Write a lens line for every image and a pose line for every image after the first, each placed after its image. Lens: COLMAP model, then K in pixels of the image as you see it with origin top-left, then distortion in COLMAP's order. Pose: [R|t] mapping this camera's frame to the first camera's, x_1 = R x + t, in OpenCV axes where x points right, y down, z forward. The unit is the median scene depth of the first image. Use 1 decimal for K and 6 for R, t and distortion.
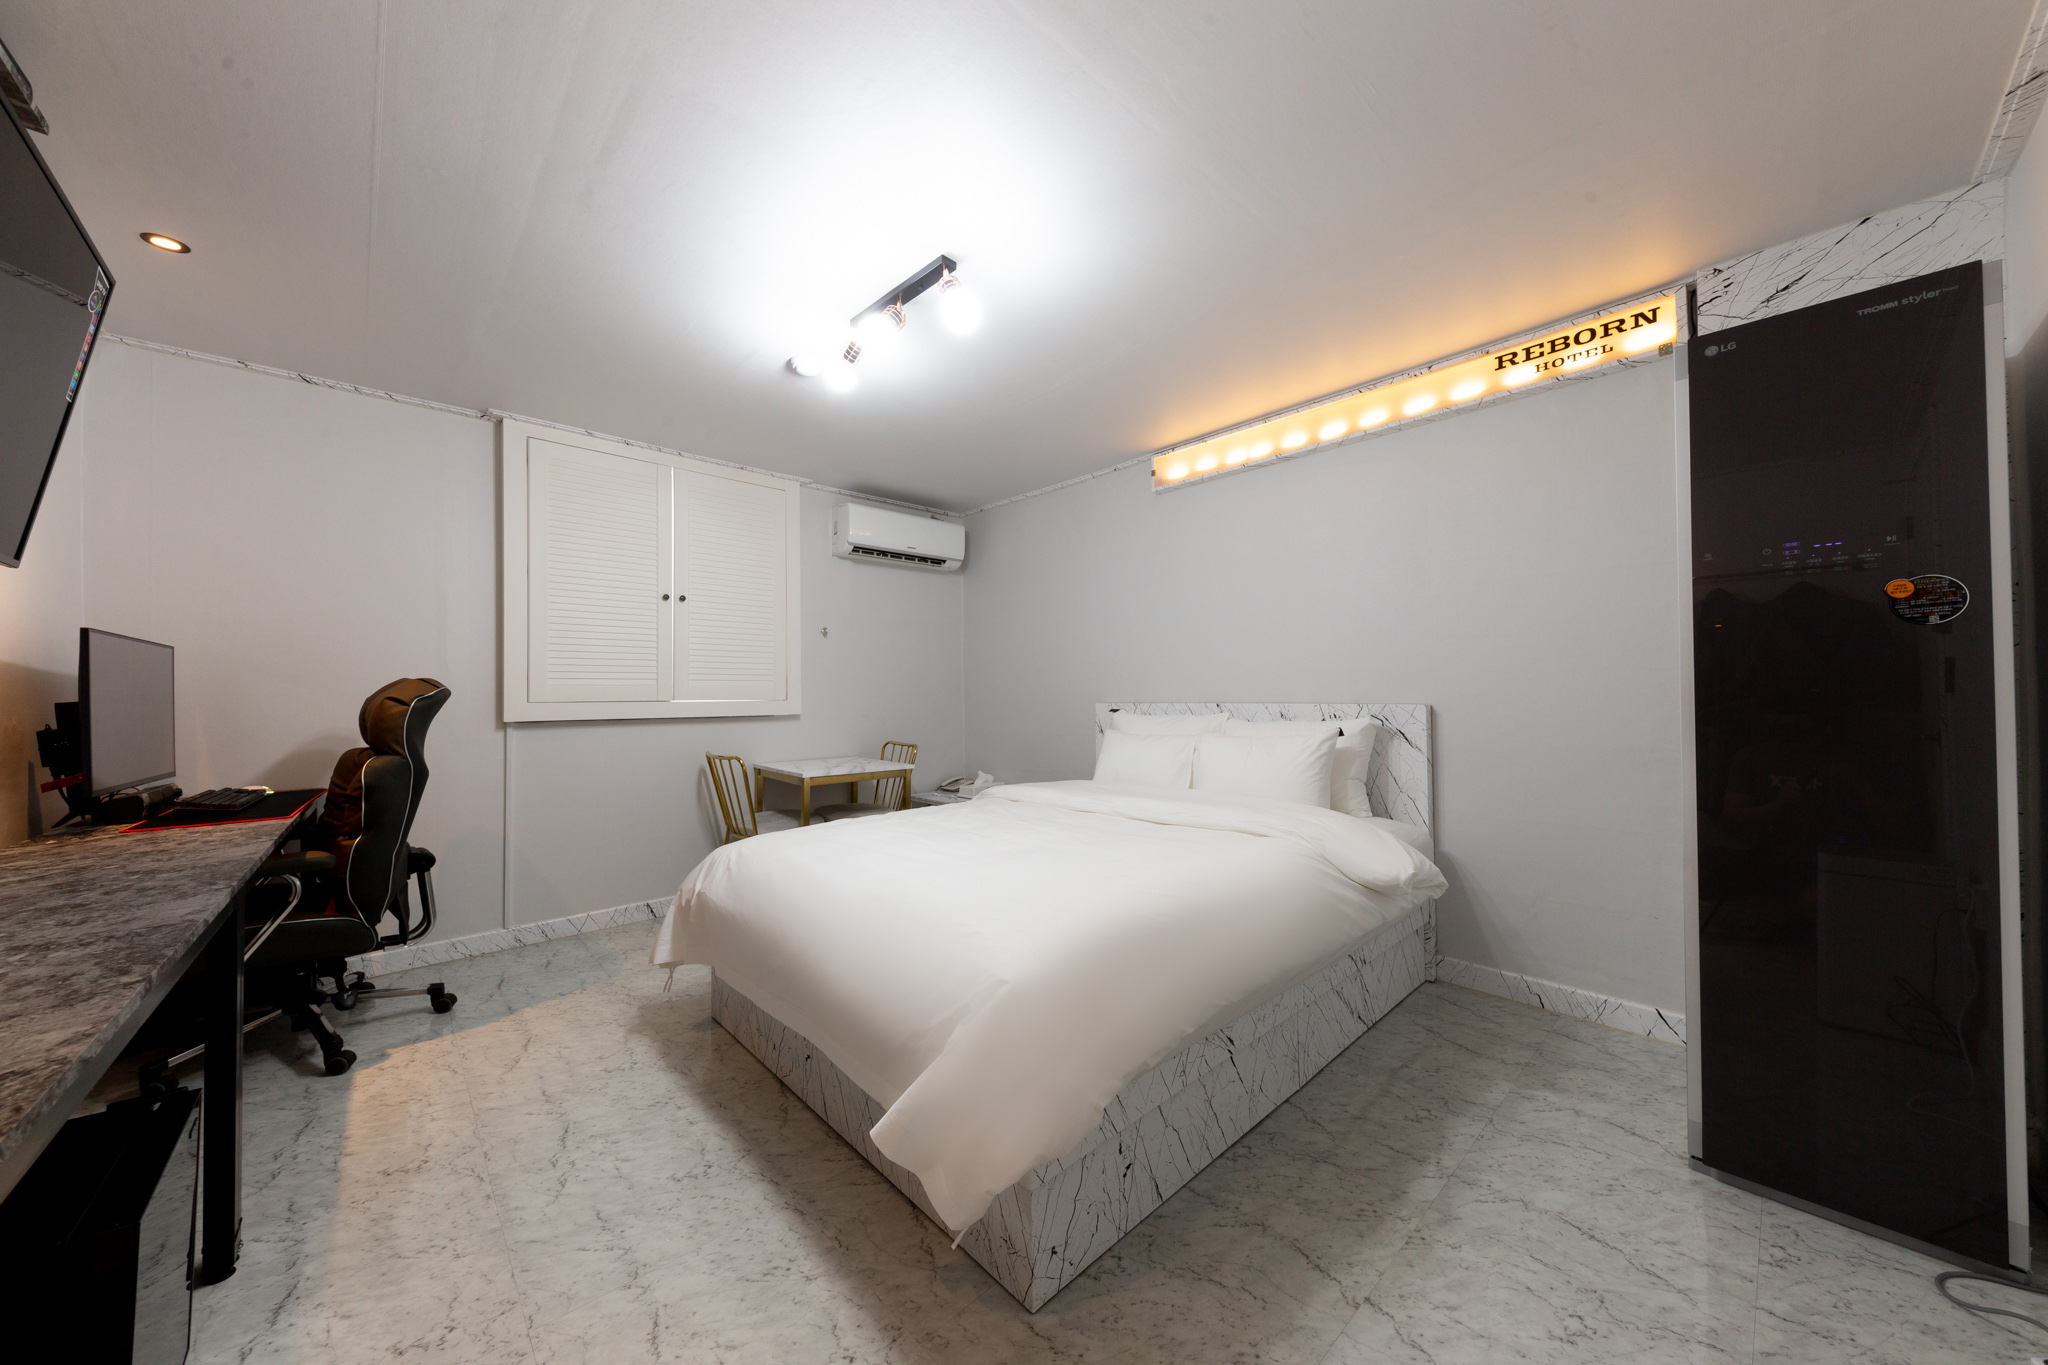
lens RADIAL K [[700.5, 0, 1026.9], [0, 700.5, 684.0], [0, 0, 1]] dist [0.018834, -0.000128]
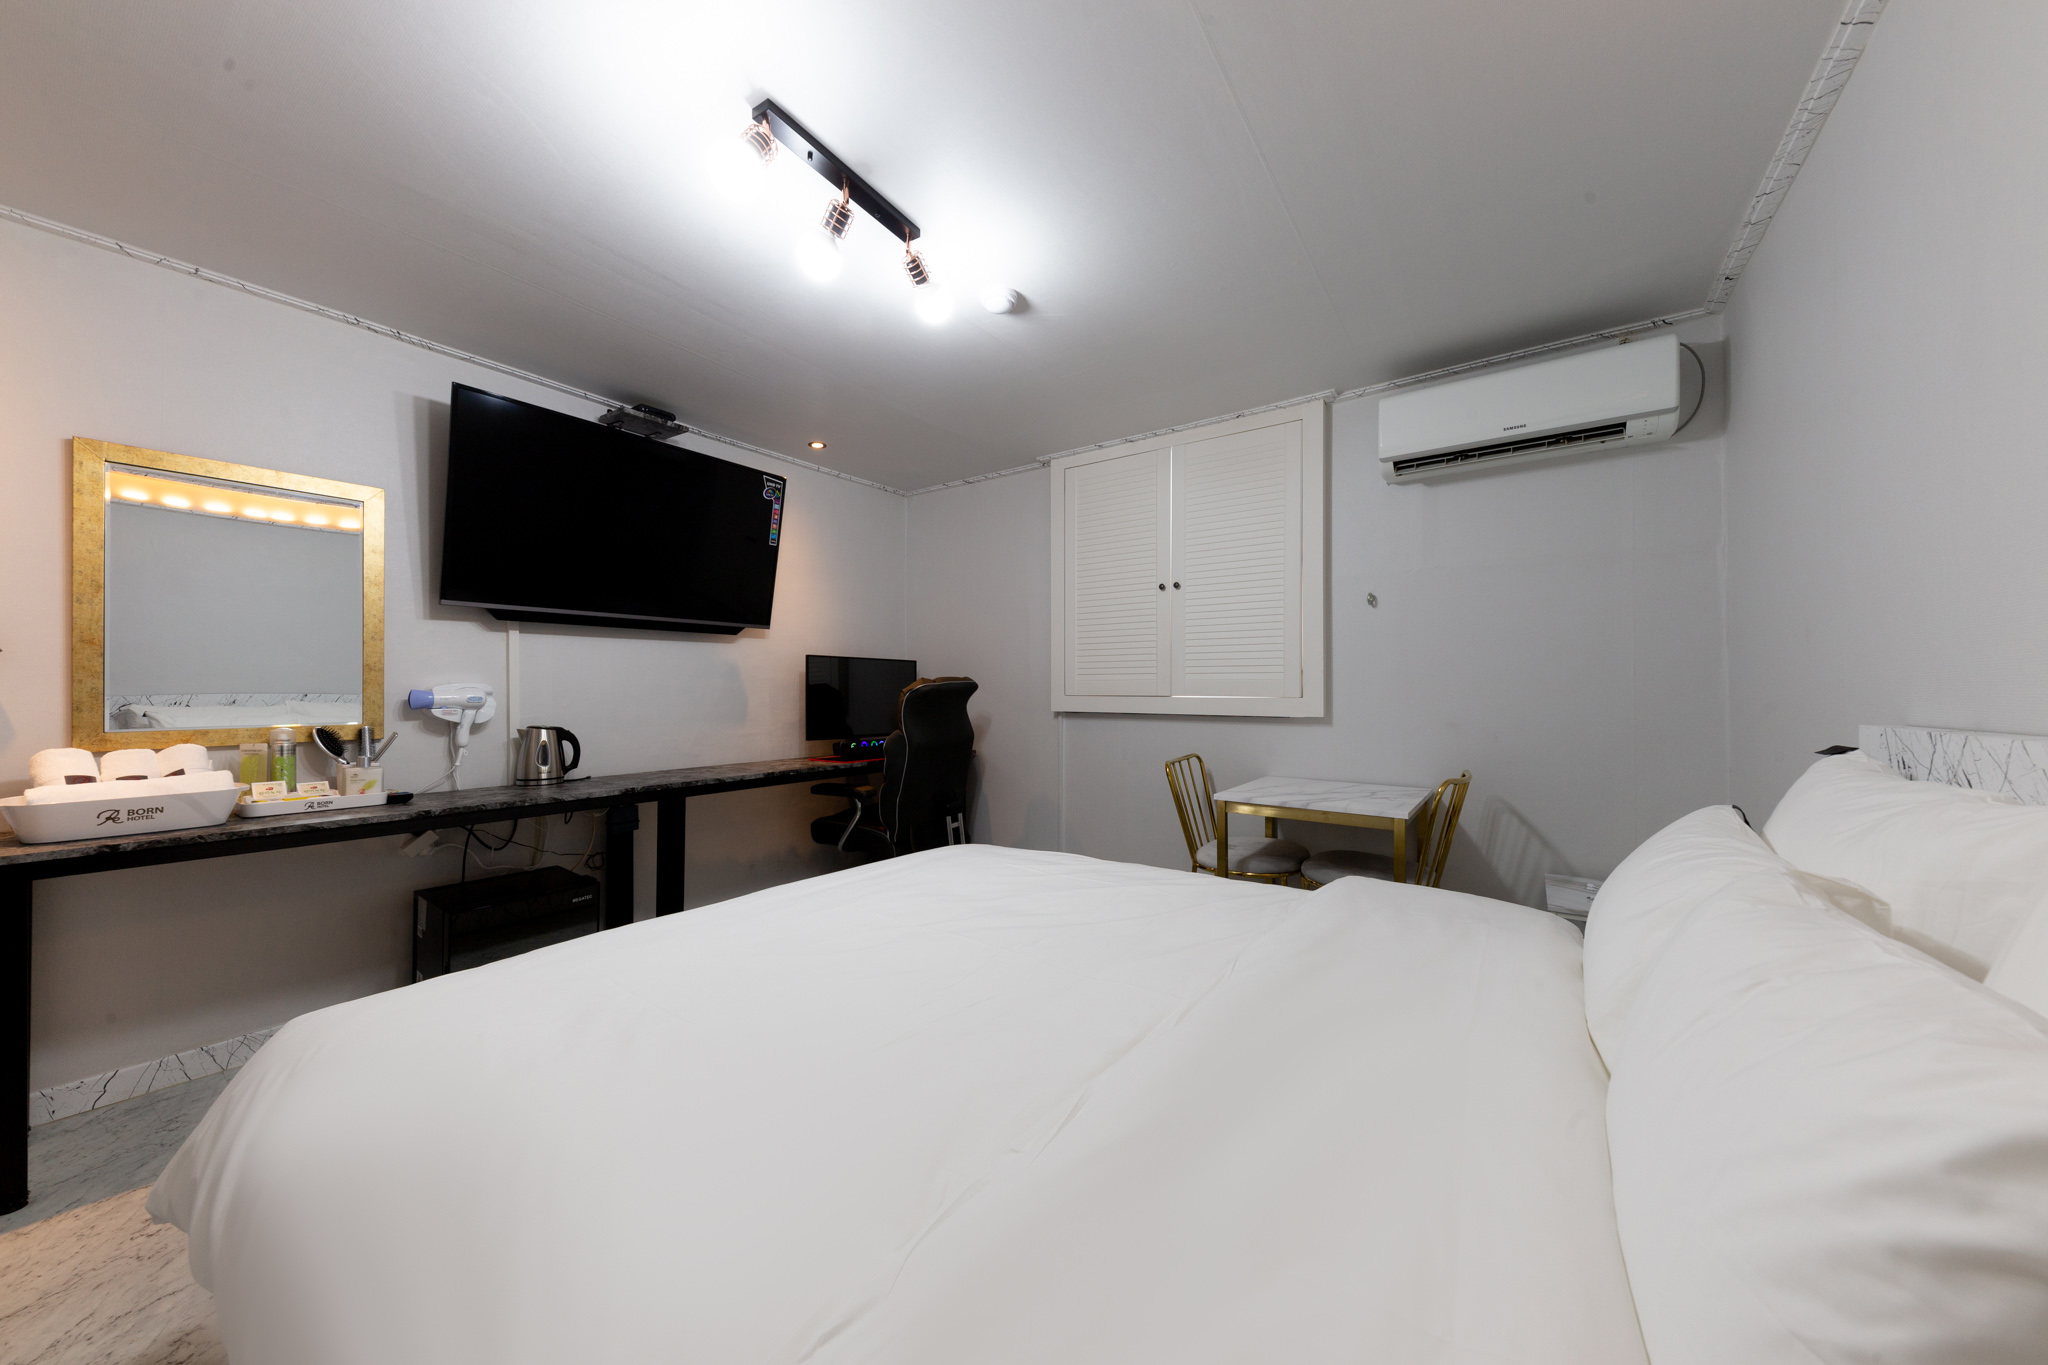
lens RADIAL K [[700.5, 0, 1026.9], [0, 700.5, 684.0], [0, 0, 1]] dist [0.018834, -0.000128]
pose [[0.213989, 0.002561, -0.976833, 0.442827], [0.017710, 0.999822, 0.006501, -0.001999], [0.976676, -0.018690, 0.213905, 0.725955]]
